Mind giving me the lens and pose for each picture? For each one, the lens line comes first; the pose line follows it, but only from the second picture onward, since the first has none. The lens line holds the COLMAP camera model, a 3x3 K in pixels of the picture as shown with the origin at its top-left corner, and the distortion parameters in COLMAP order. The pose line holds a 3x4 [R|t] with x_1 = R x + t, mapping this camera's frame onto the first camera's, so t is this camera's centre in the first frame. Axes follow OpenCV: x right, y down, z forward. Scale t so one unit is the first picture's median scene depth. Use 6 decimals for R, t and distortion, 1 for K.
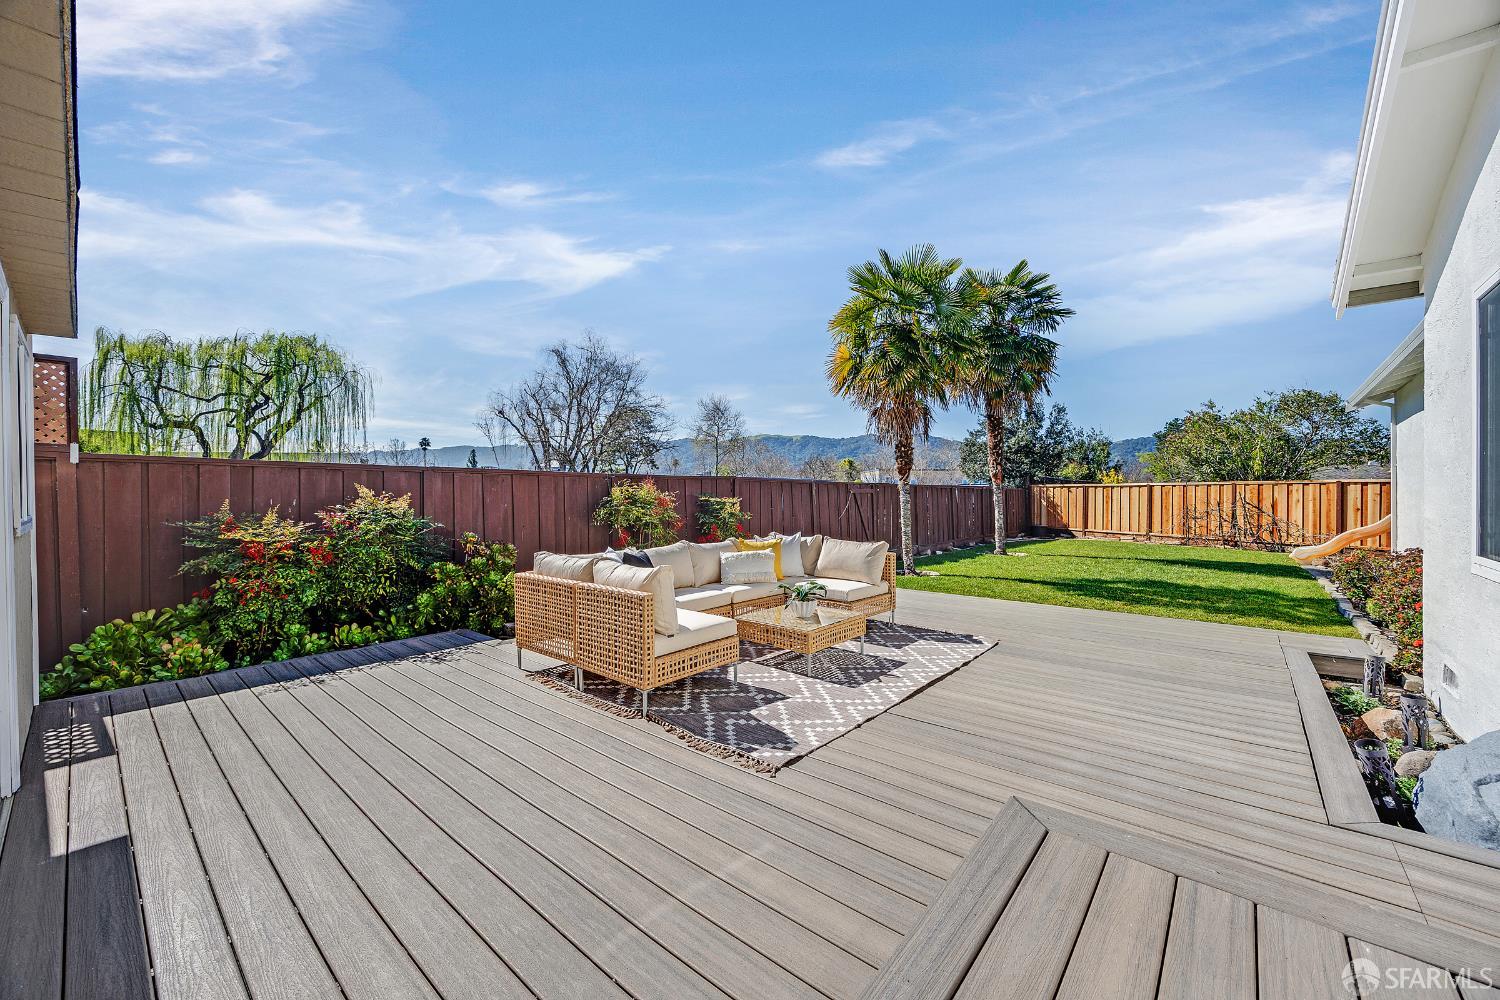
lens RADIAL K [[553.1, 0, 750.0], [0, 553.1, 500.0], [0, 0, 1]] dist [0.002135, 0.000079]
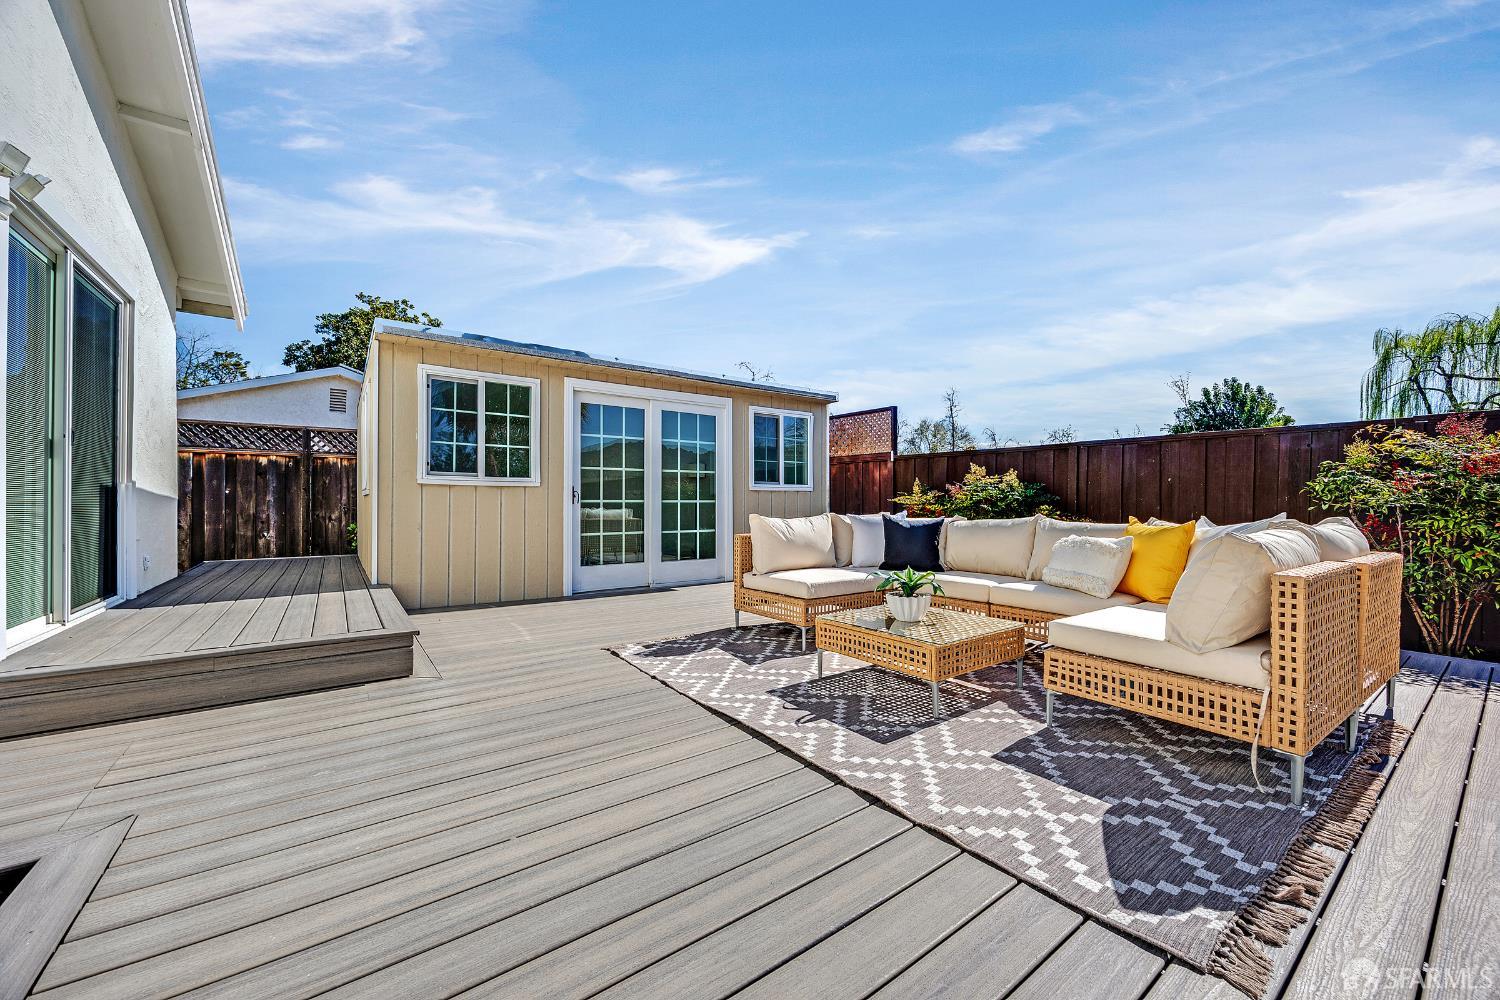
lens RADIAL K [[588.0, 0, 789.0], [0, 588.0, 500.0], [0, 0, 1]] dist [-0.011963, -0.000140]
pose [[-0.172922, -0.000788, -0.984935, 0.869677], [-0.005291, 0.999986, 0.000129, 0.072192], [0.984921, 0.005234, -0.172923, 1.049863]]
